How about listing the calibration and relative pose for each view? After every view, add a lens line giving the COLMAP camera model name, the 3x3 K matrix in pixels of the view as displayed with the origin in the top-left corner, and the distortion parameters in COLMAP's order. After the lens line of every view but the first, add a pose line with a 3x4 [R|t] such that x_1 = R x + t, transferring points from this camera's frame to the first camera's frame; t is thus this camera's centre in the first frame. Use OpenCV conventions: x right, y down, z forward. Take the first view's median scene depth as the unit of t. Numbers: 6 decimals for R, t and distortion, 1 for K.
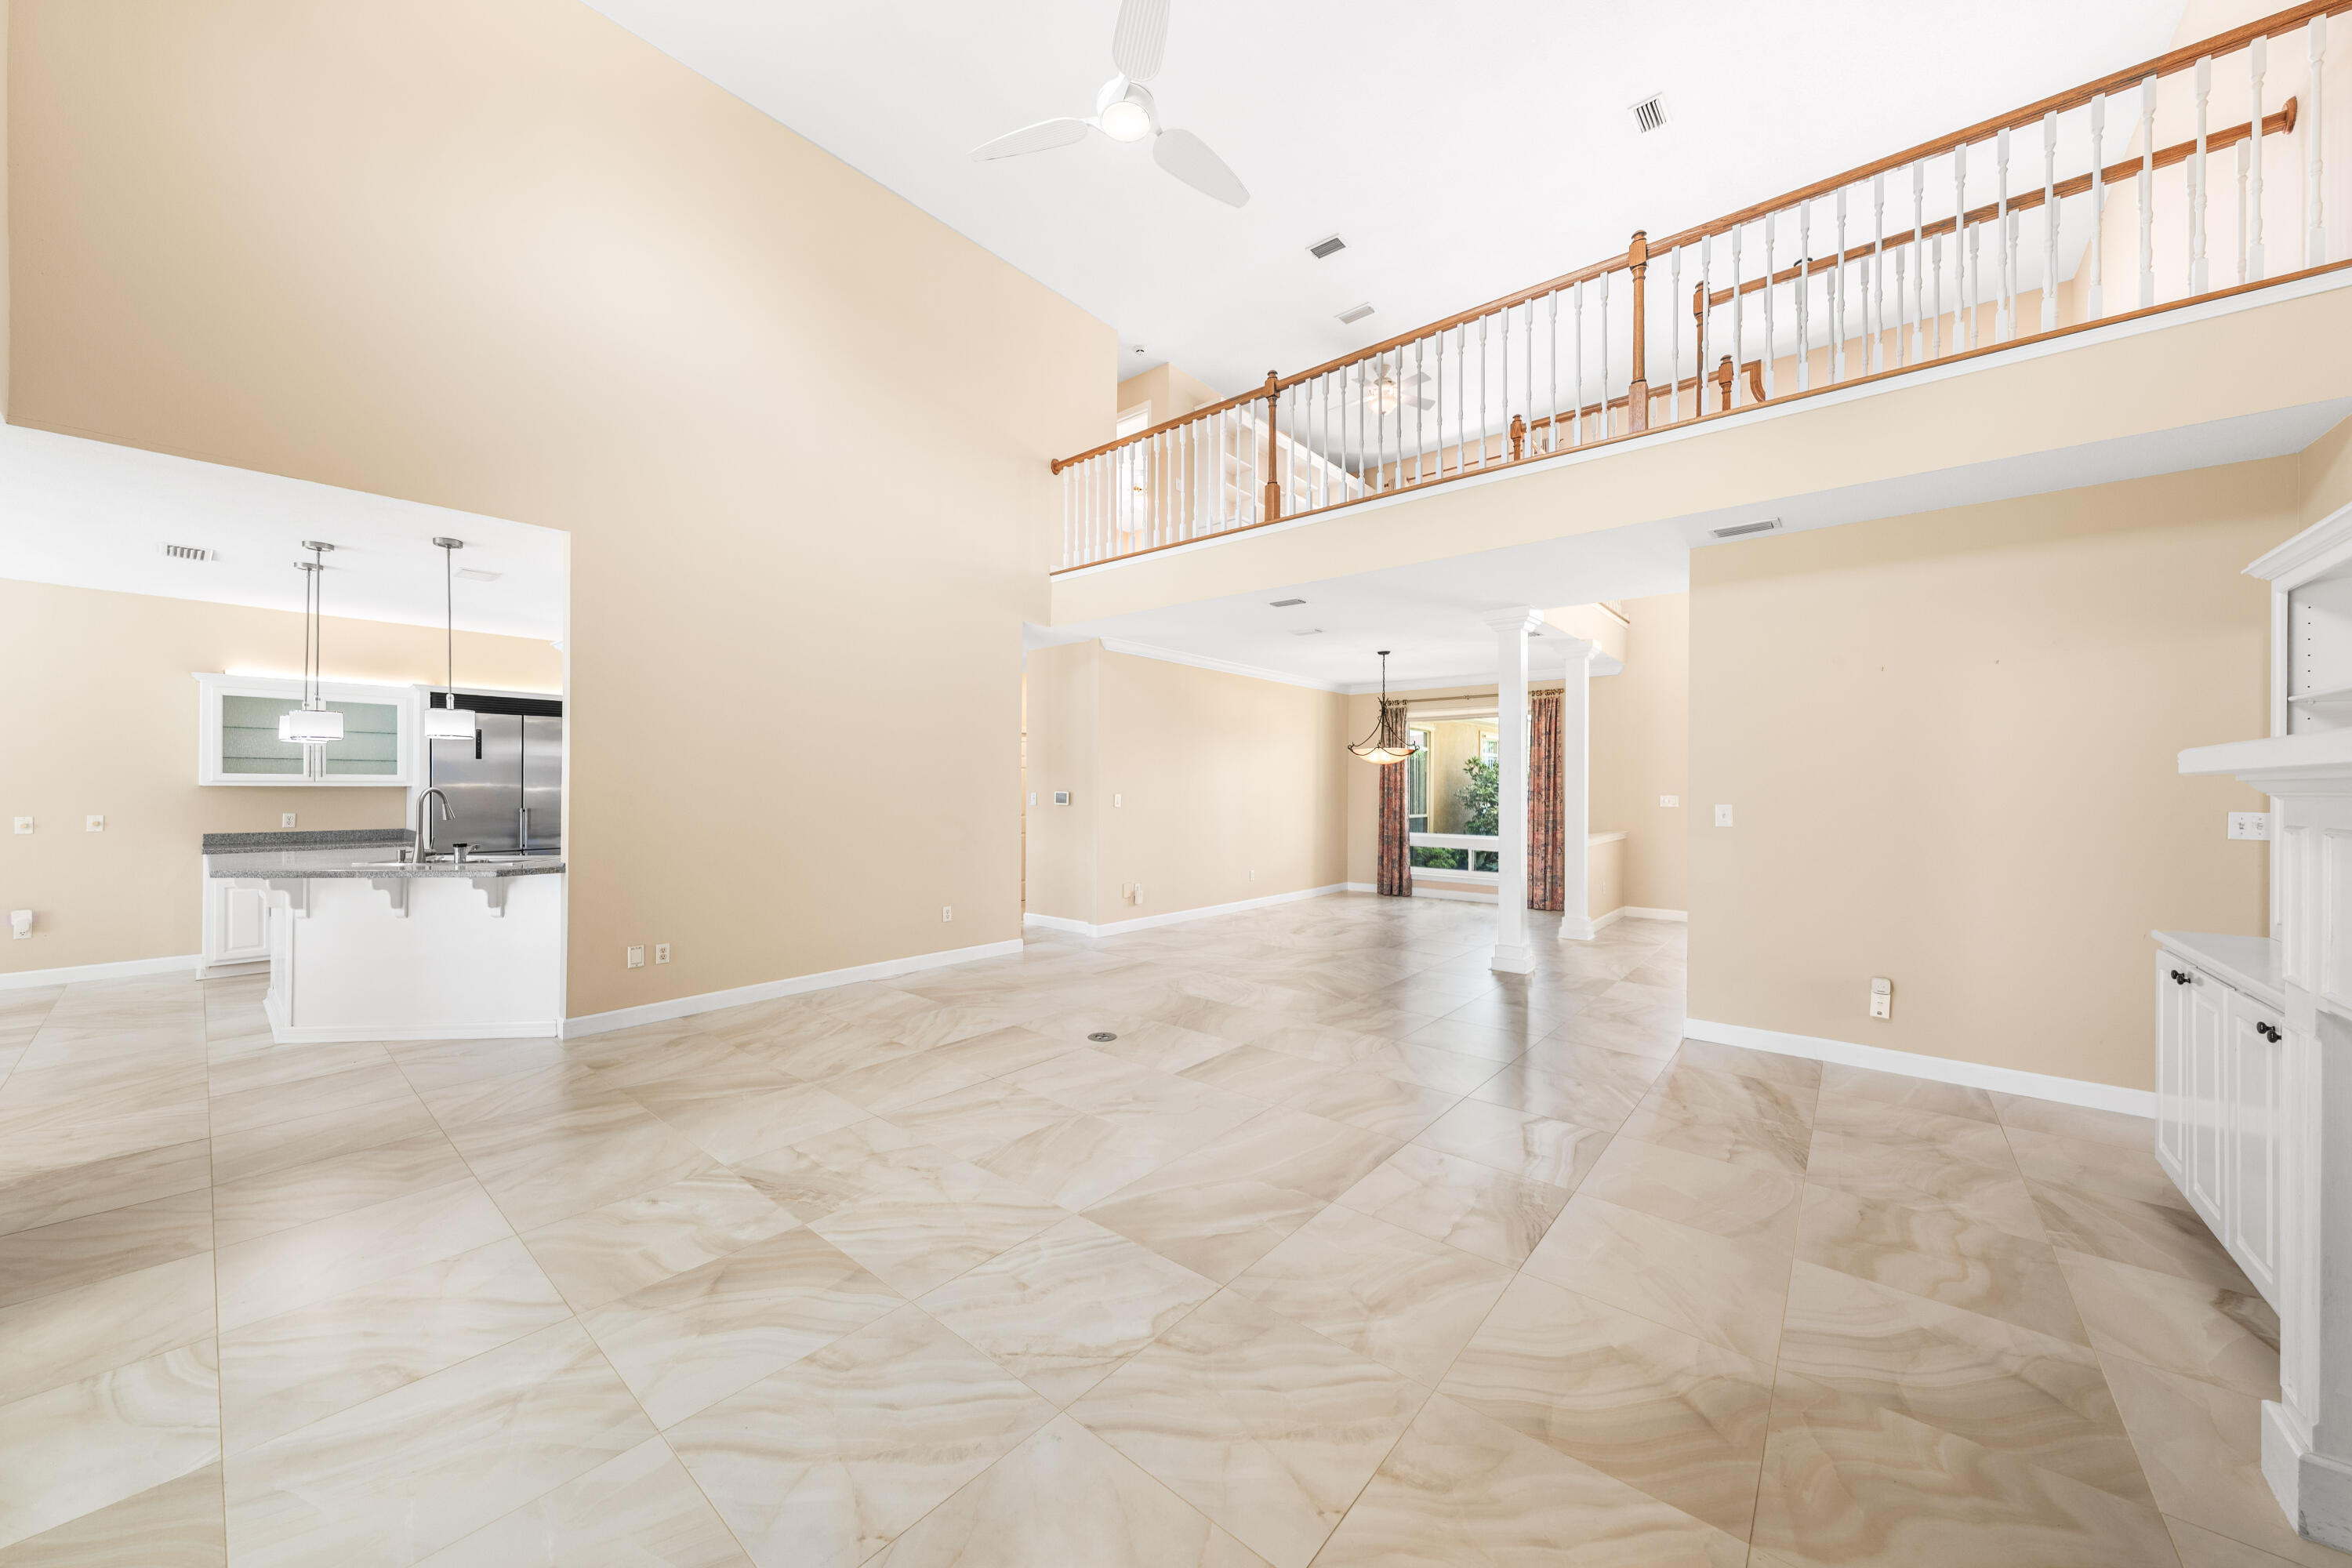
lens RADIAL K [[817.0, 0, 1172.9], [0, 817.0, 785.1], [0, 0, 1]] dist [0.002276, 0.000122]
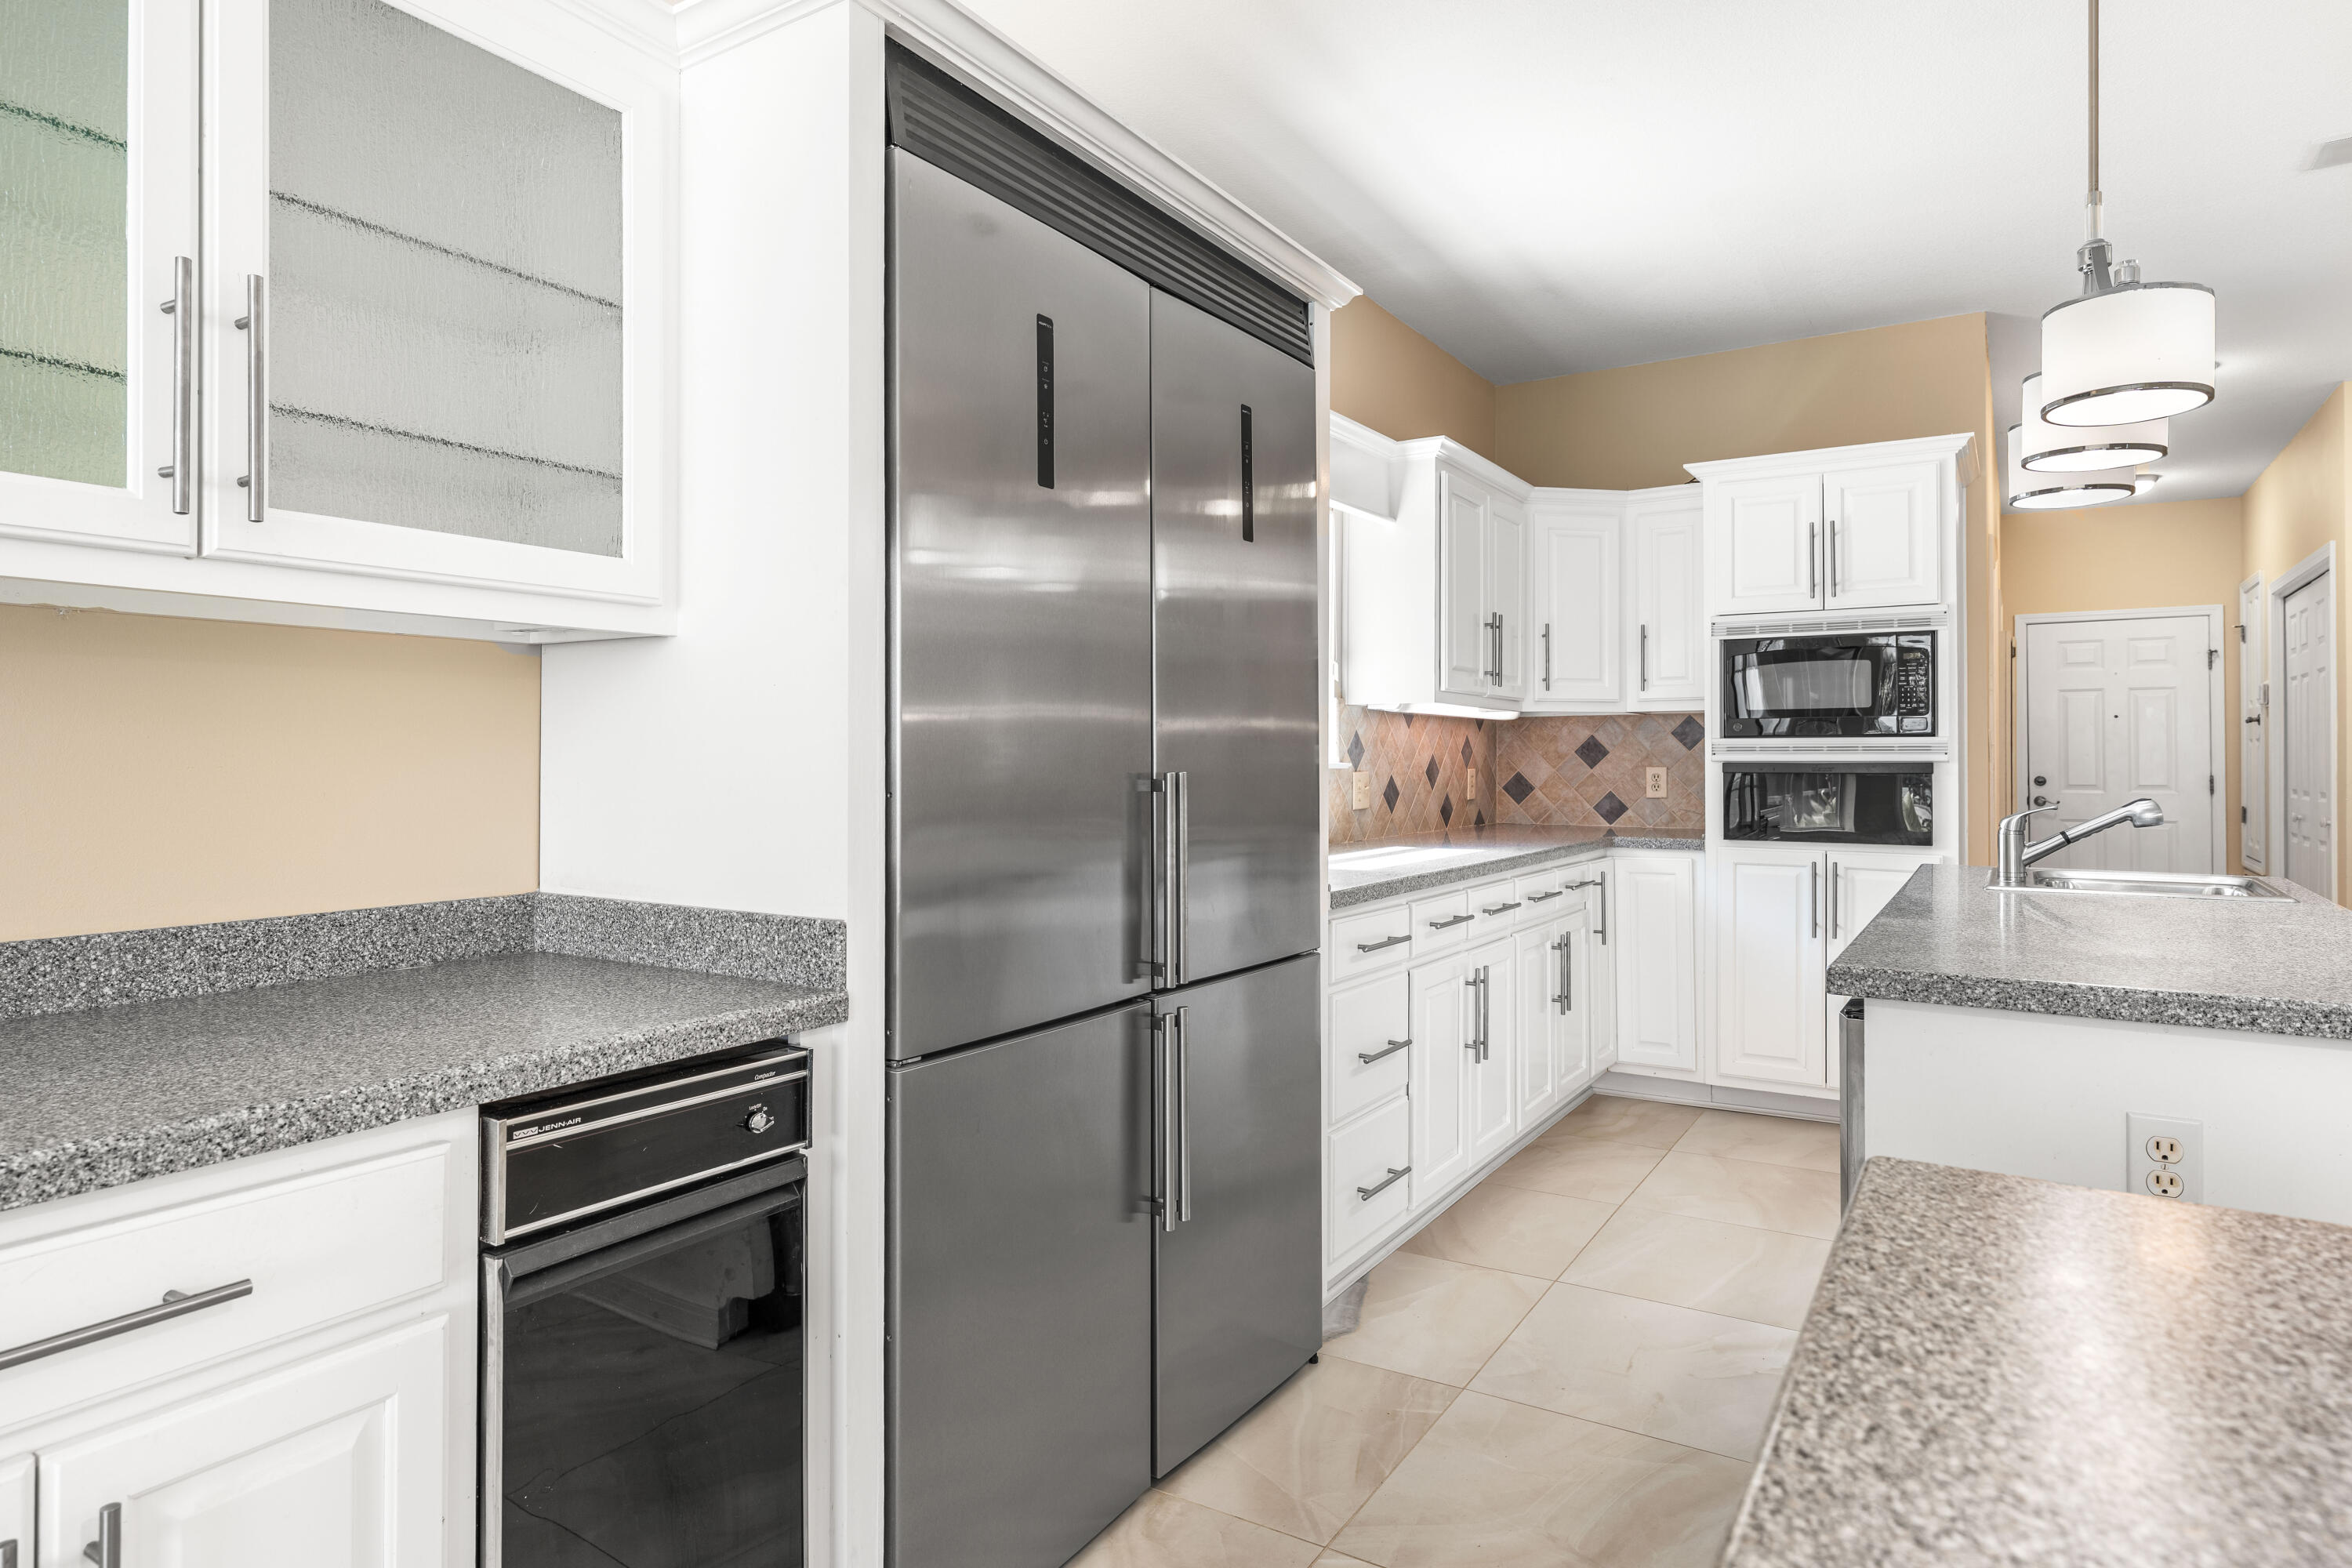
lens RADIAL K [[1327.7, 0, 1172.0], [0, 1327.7, 741.9], [0, 0, 1]] dist [0.002293, 0.000391]
pose [[0.991072, -0.002438, 0.133303, -1.752218], [0.003863, 0.999938, -0.010435, 0.051365], [-0.133270, 0.010857, 0.991020, 1.468623]]
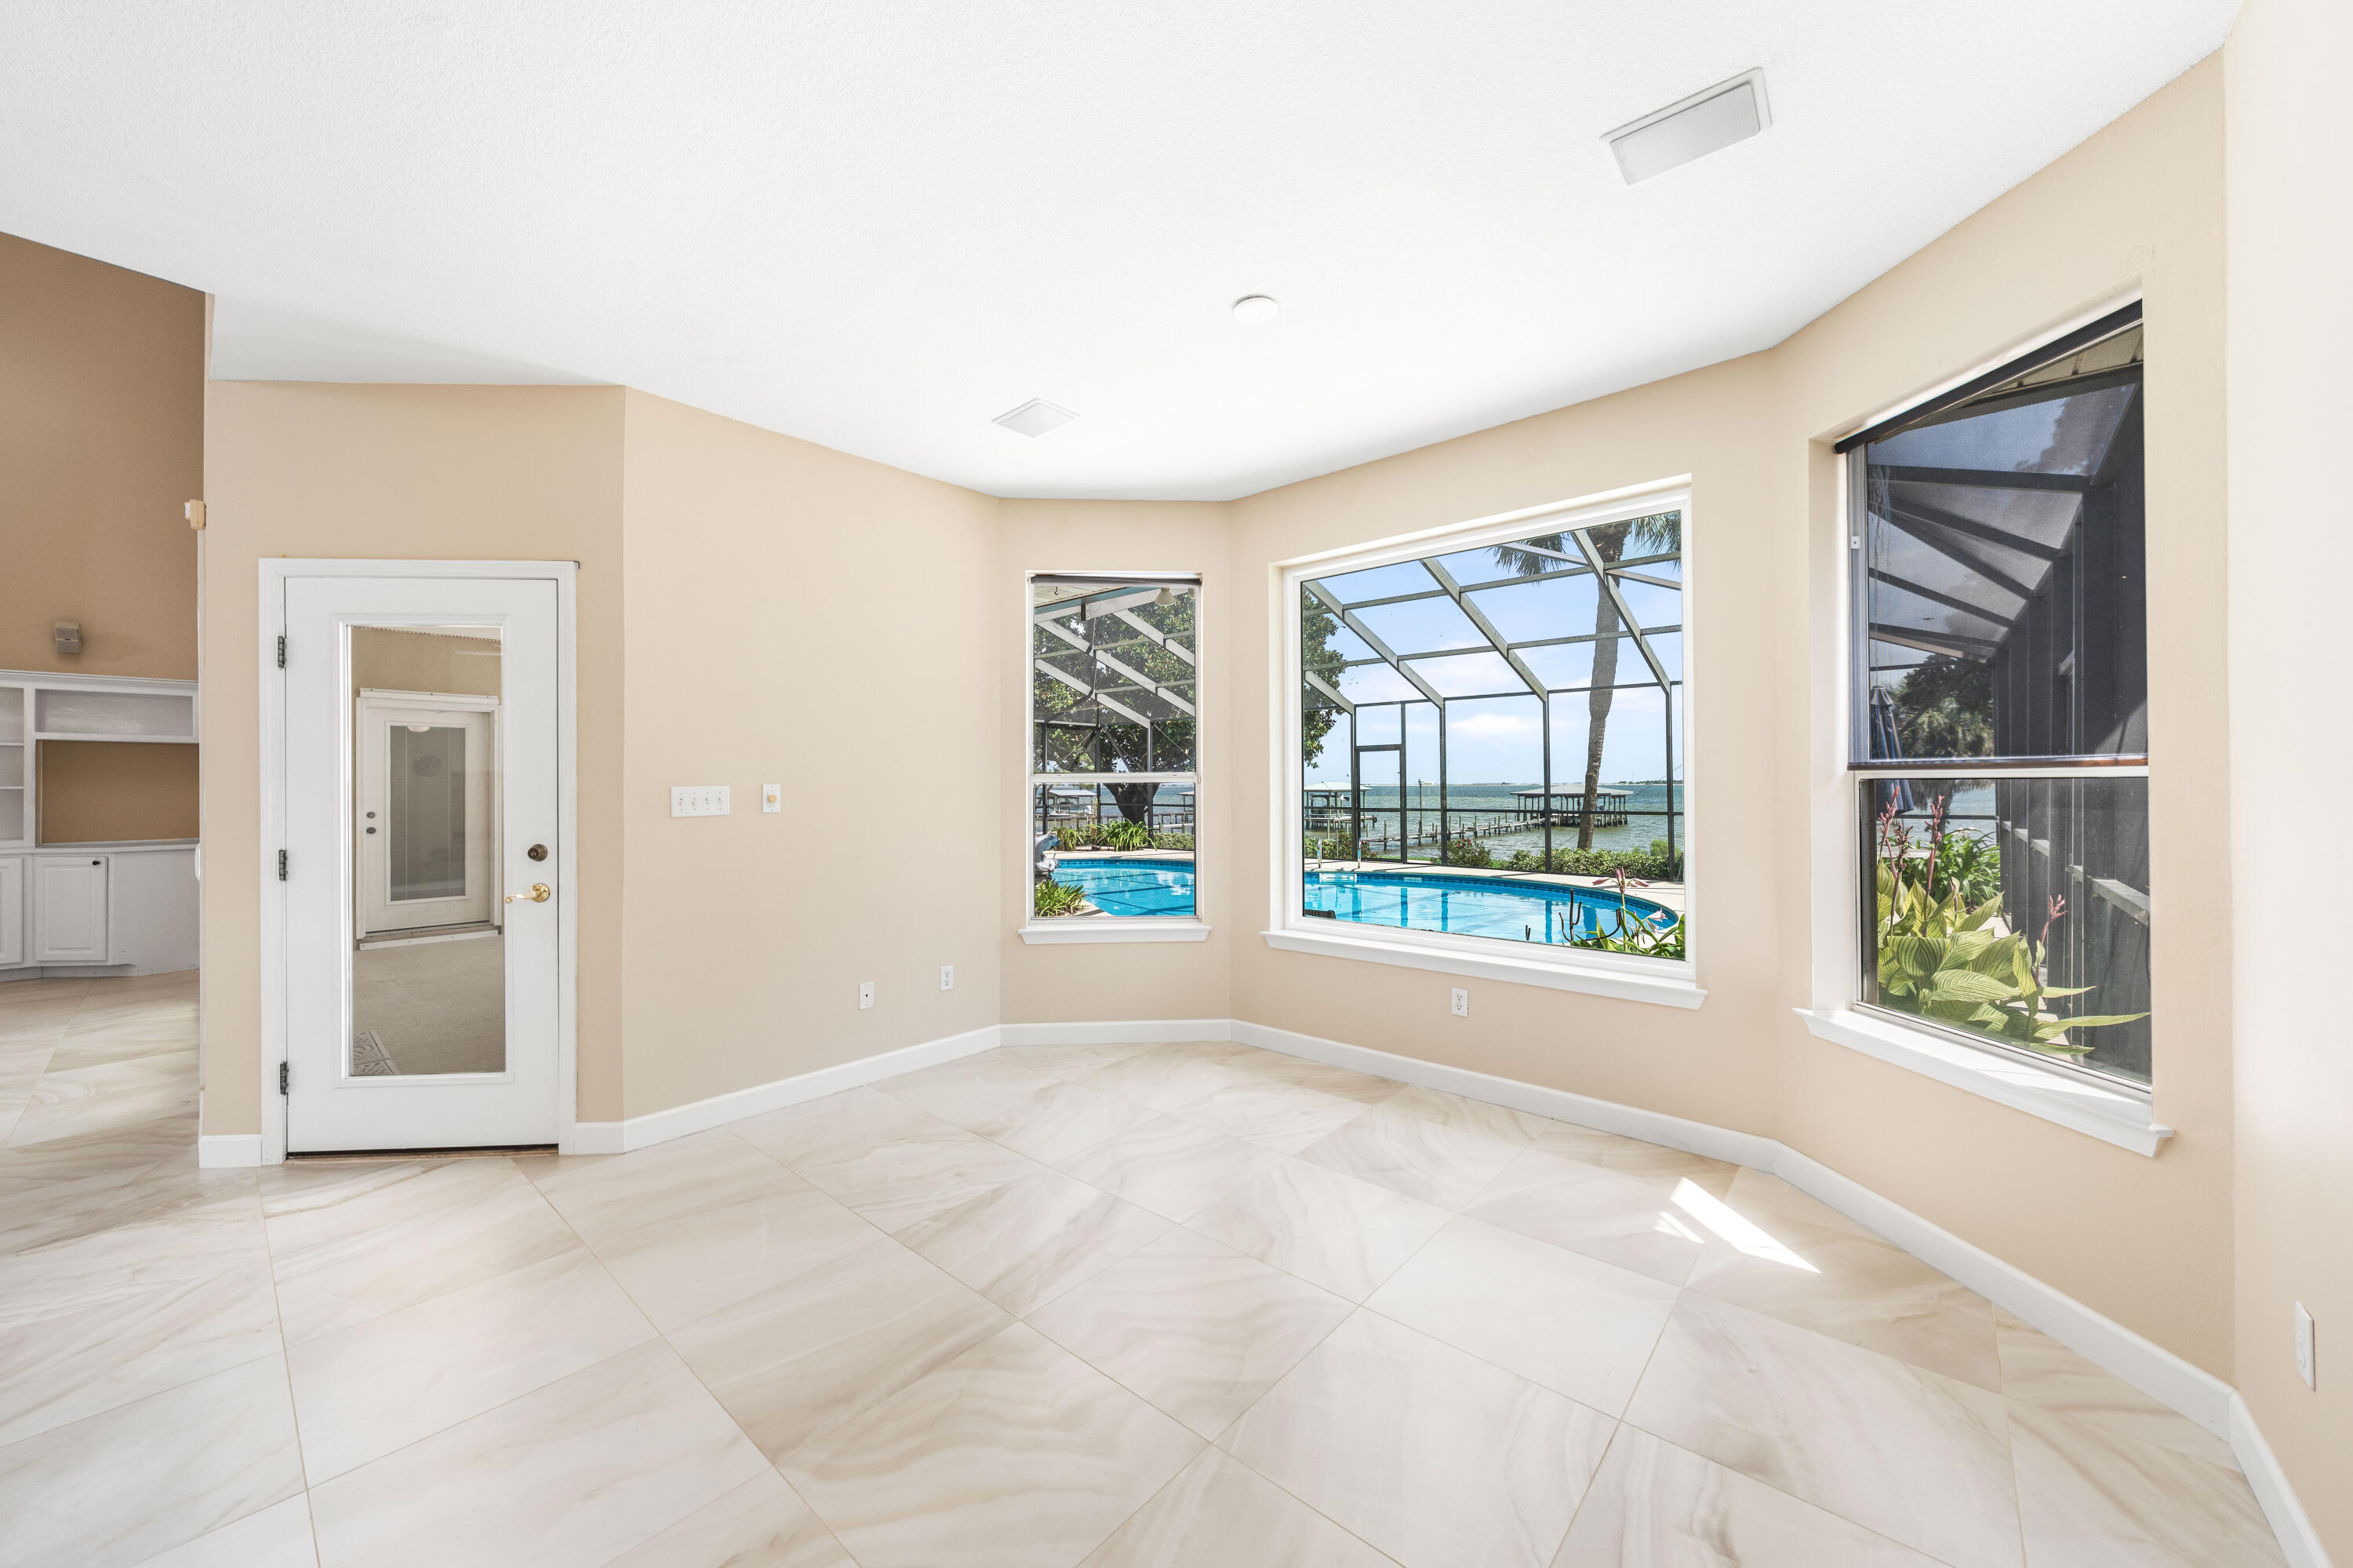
lens RADIAL K [[858.1, 0, 1177.0], [0, 858.1, 782.2], [0, 0, 1]] dist [-0.002198, 0.000022]
pose [[-0.999806, 0.000064, 0.019705, -2.145714], [-0.000004, 0.999994, -0.003448, 0.016734], [-0.019705, -0.003447, -0.999800, 1.635099]]
